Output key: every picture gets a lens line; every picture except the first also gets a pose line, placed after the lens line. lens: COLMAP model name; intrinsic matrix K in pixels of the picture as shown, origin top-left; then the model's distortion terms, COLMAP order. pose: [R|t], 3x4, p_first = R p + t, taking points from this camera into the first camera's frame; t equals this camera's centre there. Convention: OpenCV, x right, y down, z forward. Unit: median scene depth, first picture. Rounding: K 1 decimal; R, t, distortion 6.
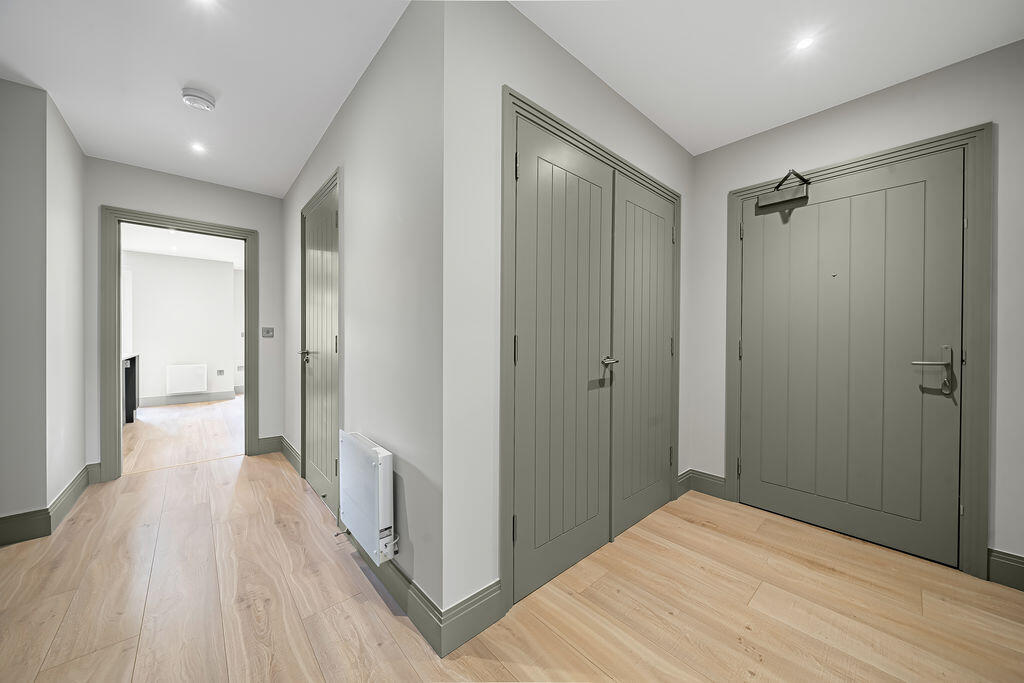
lens RADIAL K [[362.1, 0, 506.3], [0, 362.1, 339.3], [0, 0, 1]] dist [-0.000057, 0.000451]
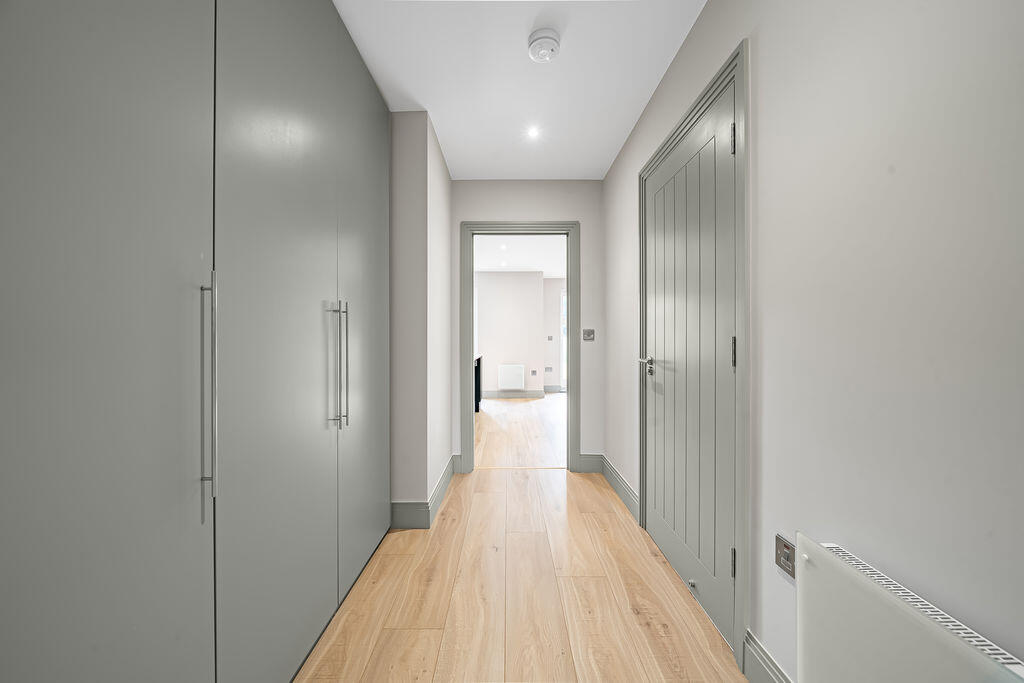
lens RADIAL K [[382.2, 0, 513.6], [0, 382.2, 341.7], [0, 0, 1]] dist [-0.001102, -0.000084]
pose [[0.762350, -0.001893, -0.647162, -0.249297], [0.000567, 0.999997, -0.002257, -0.000573], [0.647164, 0.001354, 0.762349, 0.220897]]
